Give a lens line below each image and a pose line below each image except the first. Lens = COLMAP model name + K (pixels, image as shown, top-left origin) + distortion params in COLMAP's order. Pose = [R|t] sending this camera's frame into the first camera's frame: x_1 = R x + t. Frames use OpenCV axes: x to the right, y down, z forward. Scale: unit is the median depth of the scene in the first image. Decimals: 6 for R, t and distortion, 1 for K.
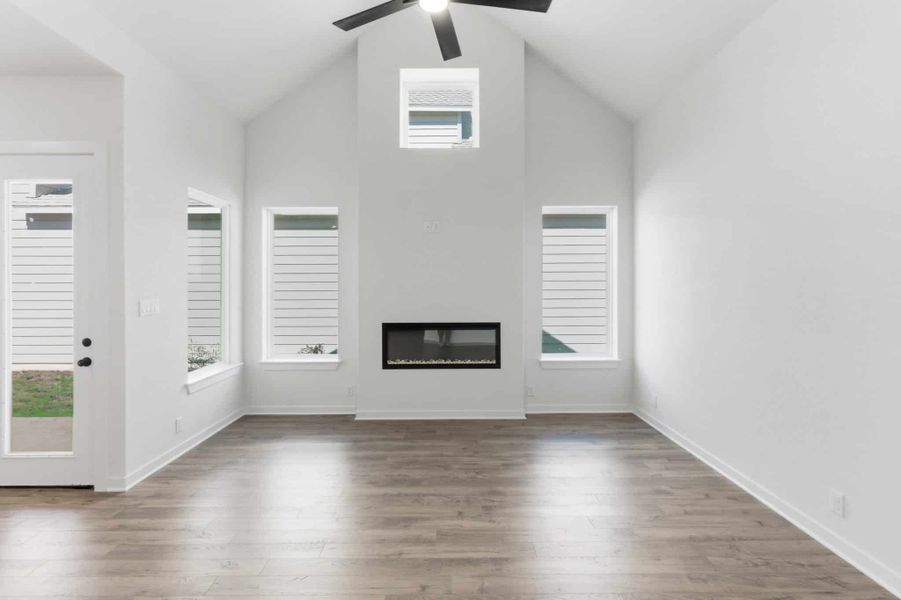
lens RADIAL K [[408.0, 0, 448.4], [0, 408.0, 284.7], [0, 0, 1]] dist [-0.002870, 0.001236]
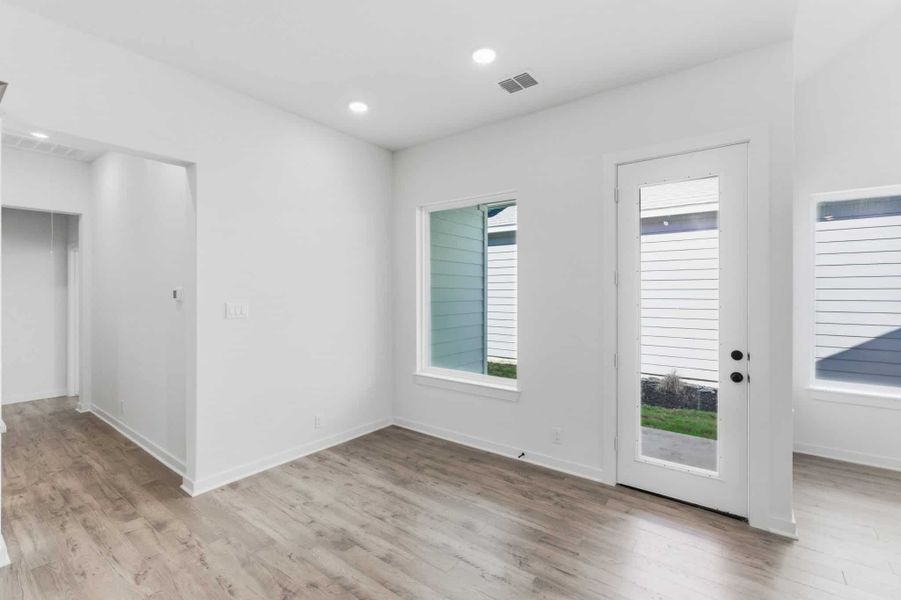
lens RADIAL K [[403.3, 0, 452.9], [0, 403.3, 297.3], [0, 0, 1]] dist [-0.002953, 0.000539]
pose [[0.795029, 0.012292, -0.606447, -0.588240], [-0.004921, 0.999892, 0.013816, 0.004262], [0.606552, -0.008000, 0.795004, -0.051317]]
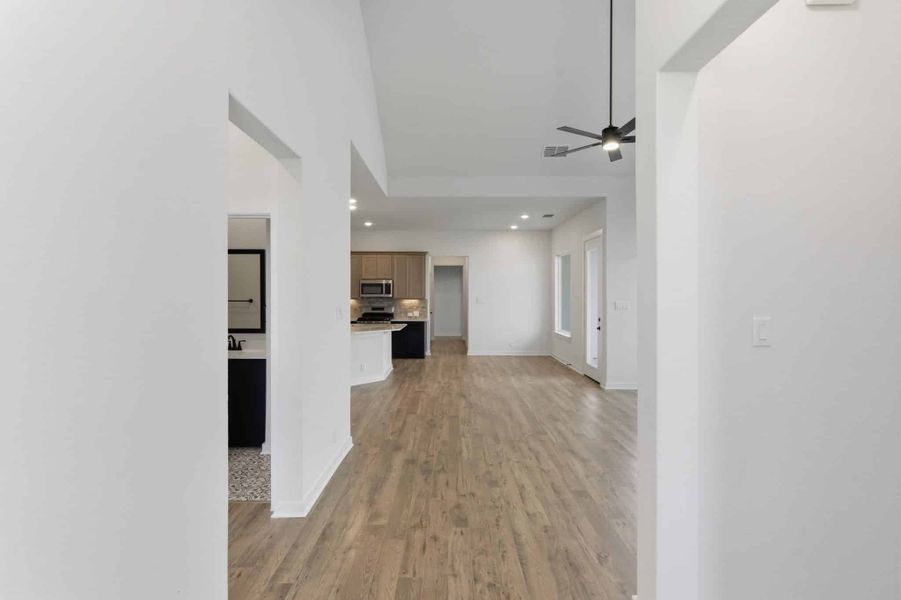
lens RADIAL K [[403.3, 0, 451.5], [0, 403.3, 297.7], [0, 0, 1]] dist [-0.002953, 0.000539]
pose [[0.001621, 0.011338, -0.999934, 0.915687], [-0.003418, 0.999930, 0.011332, 0.000341], [0.999993, 0.003399, 0.001659, 0.123951]]
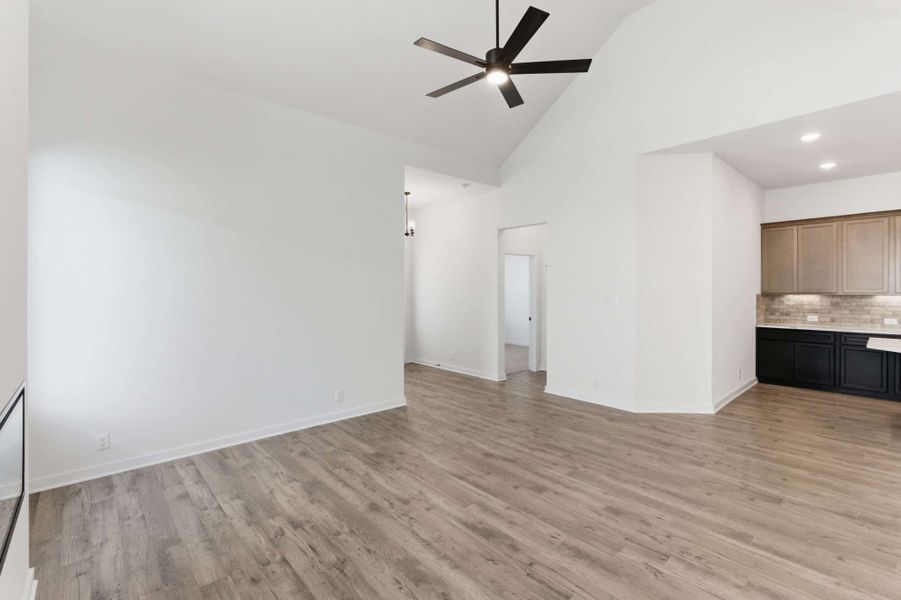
lens RADIAL K [[408.0, 0, 447.4], [0, 408.0, 293.4], [0, 0, 1]] dist [-0.002870, 0.001236]
pose [[-0.661970, -0.002227, 0.749527, -0.466746], [0.006144, 0.999946, 0.008397, 0.010238], [-0.749505, 0.010163, -0.661920, 1.001640]]
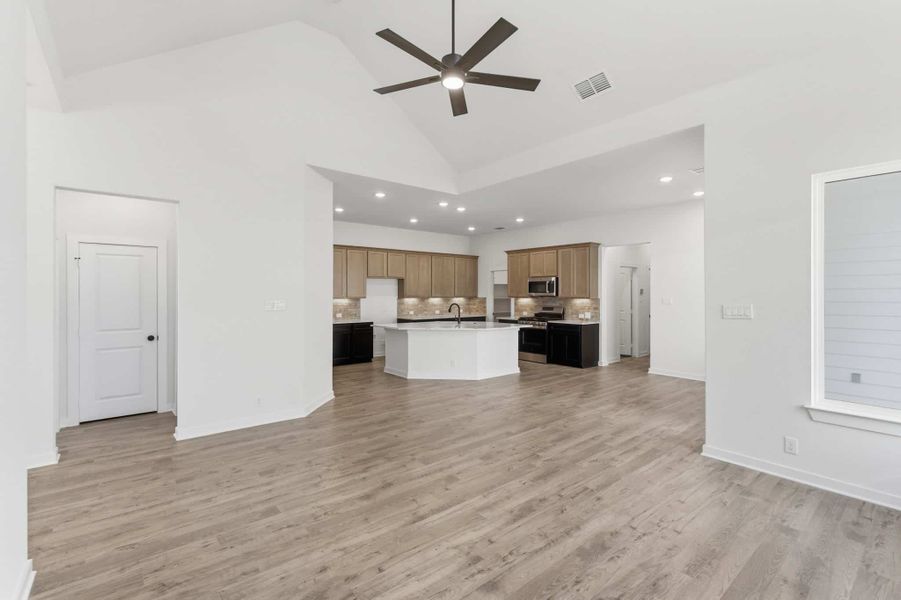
lens RADIAL K [[403.3, 0, 450.2], [0, 403.3, 298.5], [0, 0, 1]] dist [-0.002953, 0.000539]
pose [[-0.771487, 0.010812, -0.636153, 0.409205], [-0.000190, 0.999852, 0.017225, 0.001201], [0.636245, 0.013410, -0.771371, 1.001004]]
